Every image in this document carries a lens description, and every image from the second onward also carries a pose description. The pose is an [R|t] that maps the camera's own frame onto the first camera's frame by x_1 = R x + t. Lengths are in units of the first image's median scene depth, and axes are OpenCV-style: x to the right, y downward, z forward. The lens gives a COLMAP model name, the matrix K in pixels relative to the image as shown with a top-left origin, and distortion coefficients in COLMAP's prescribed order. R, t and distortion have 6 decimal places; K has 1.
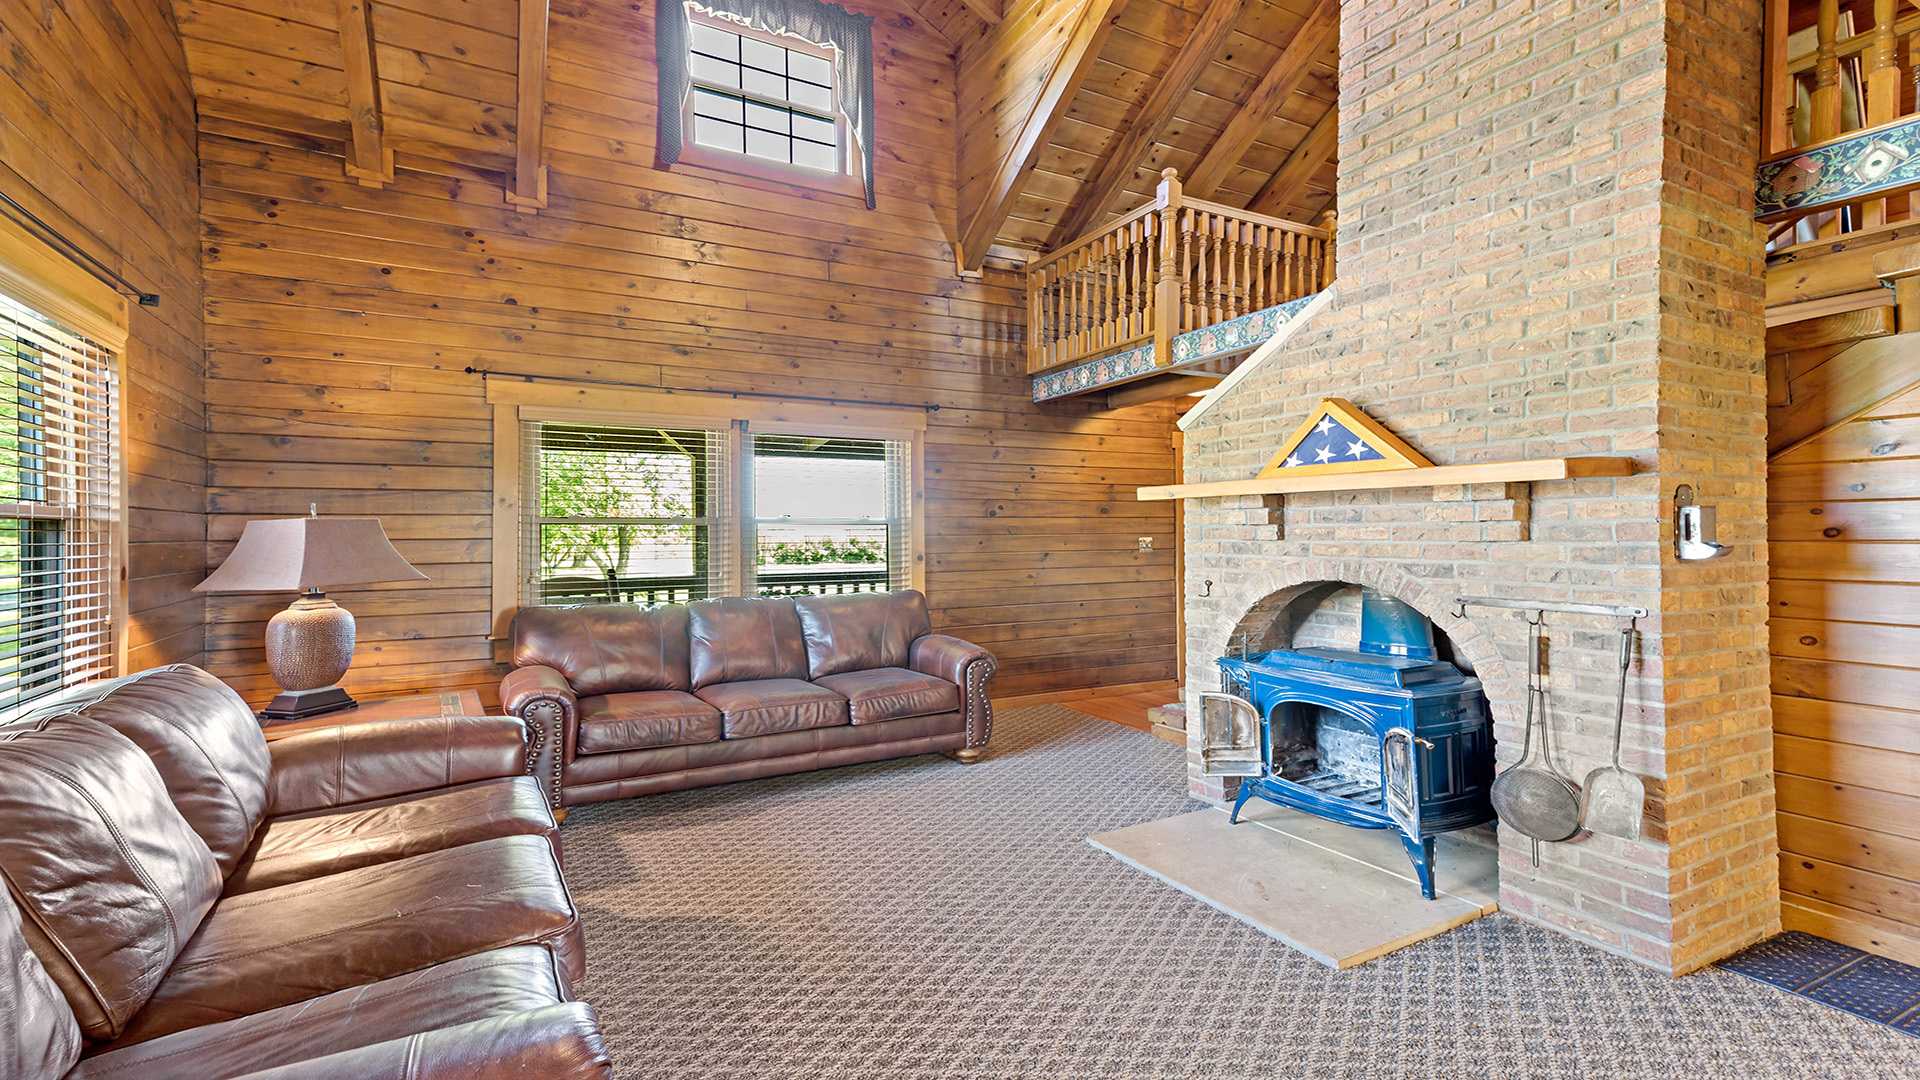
lens RADIAL K [[850.5, 0, 946.4], [0, 850.5, 534.7], [0, 0, 1]] dist [0.059362, -0.014427]
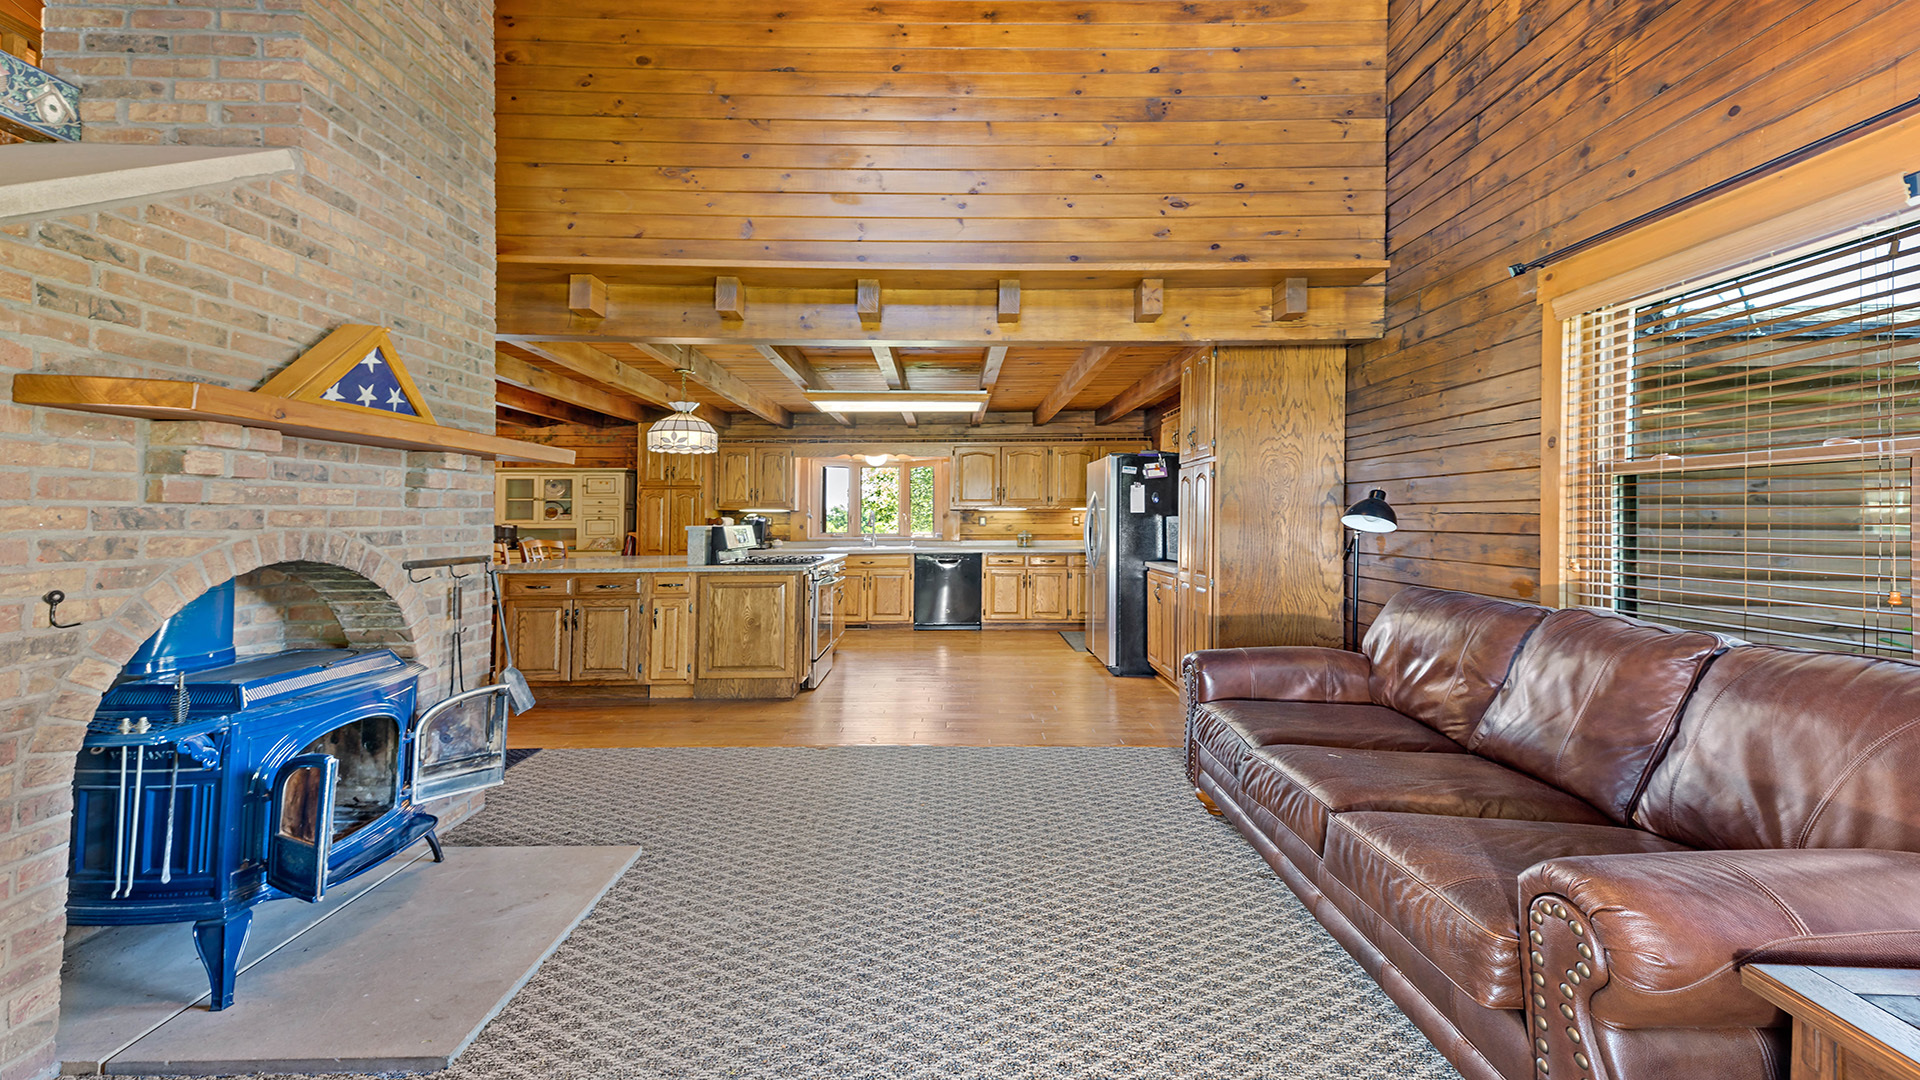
lens RADIAL K [[843.0, 0, 966.8], [0, 843.0, 492.8], [0, 0, 1]] dist [0.057121, -0.014048]
pose [[-0.883337, 0.031610, 0.467672, -0.365508], [0.020168, 0.999363, -0.029453, 0.027257], [-0.468305, -0.016585, -0.883411, 1.293660]]
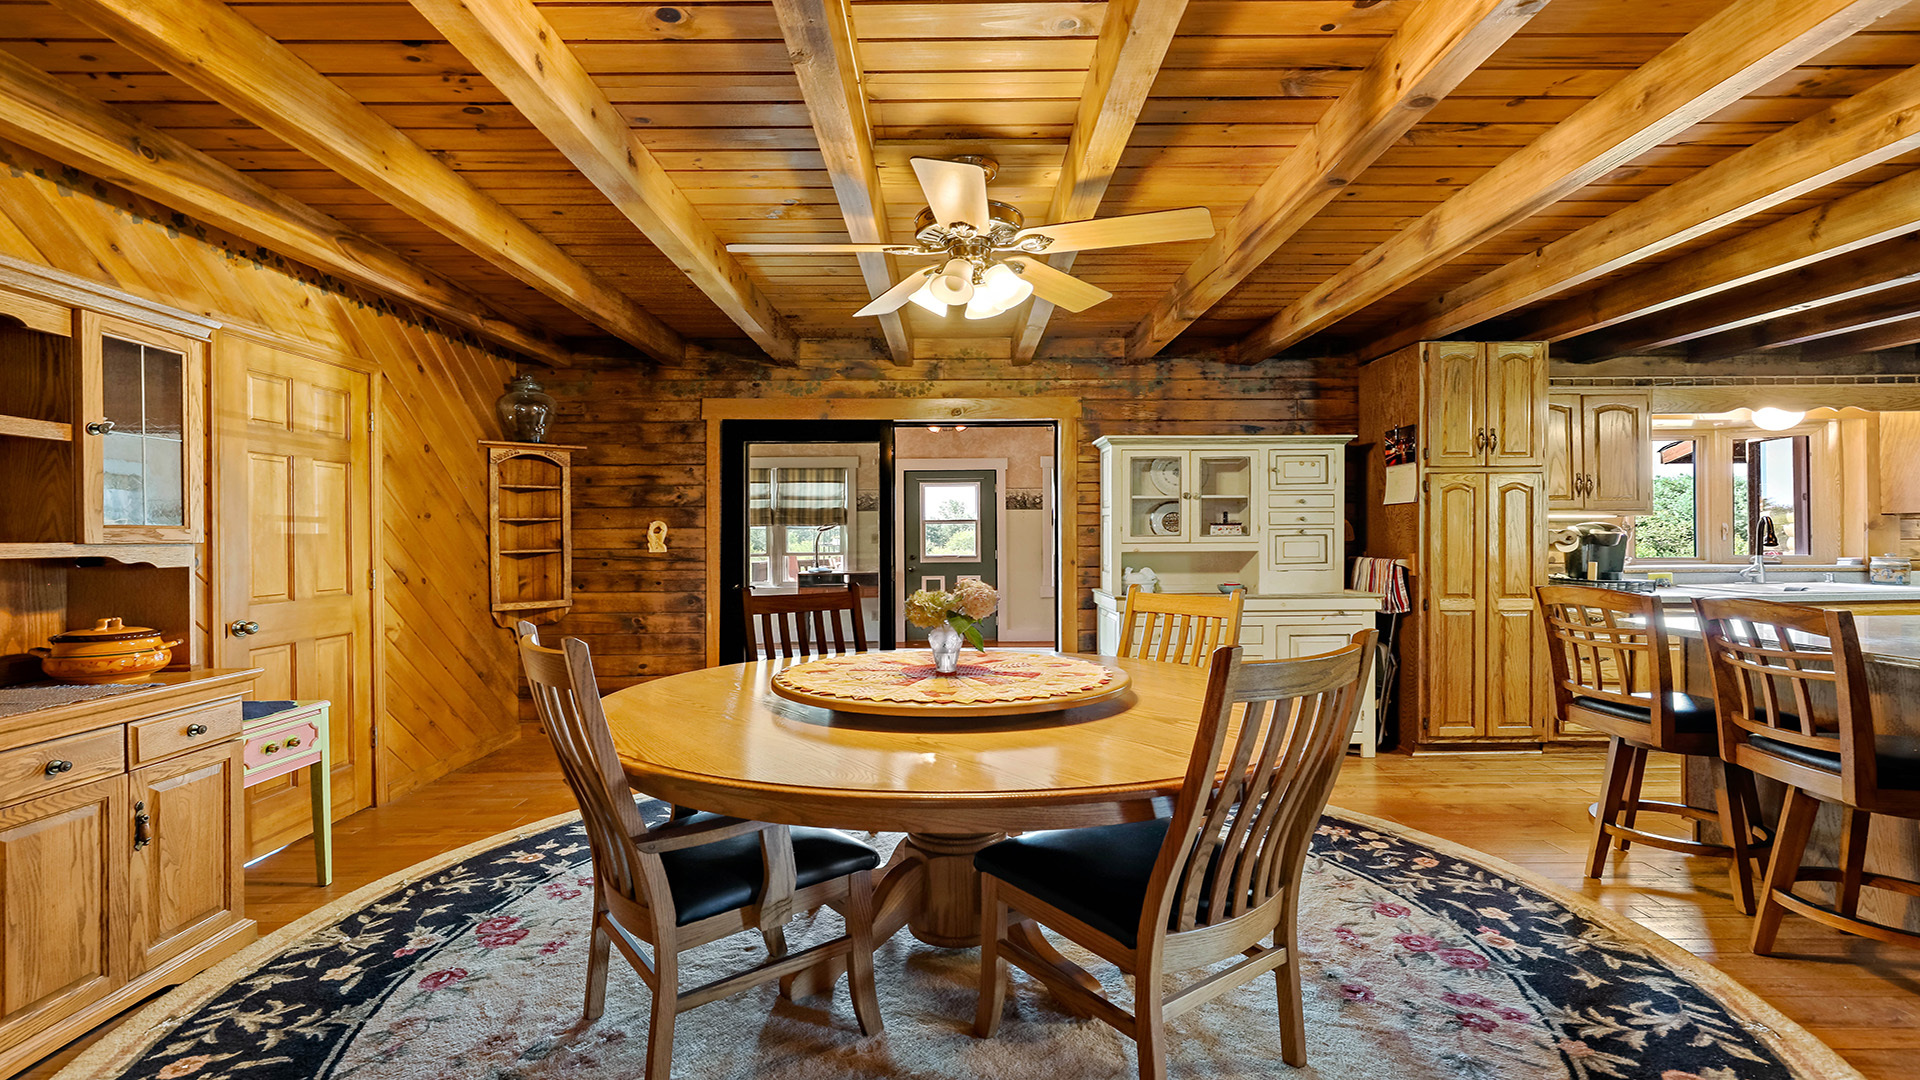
lens RADIAL K [[887.1, 0, 960.0], [0, 887.1, 540.0], [0, 0, 1]] dist [-0.002828, 0.001908]
pose [[-0.878992, 0.016375, 0.476555, 1.662127], [0.024272, 0.999651, 0.010420, -0.009045], [-0.476218, 0.020726, -0.879083, 1.038250]]
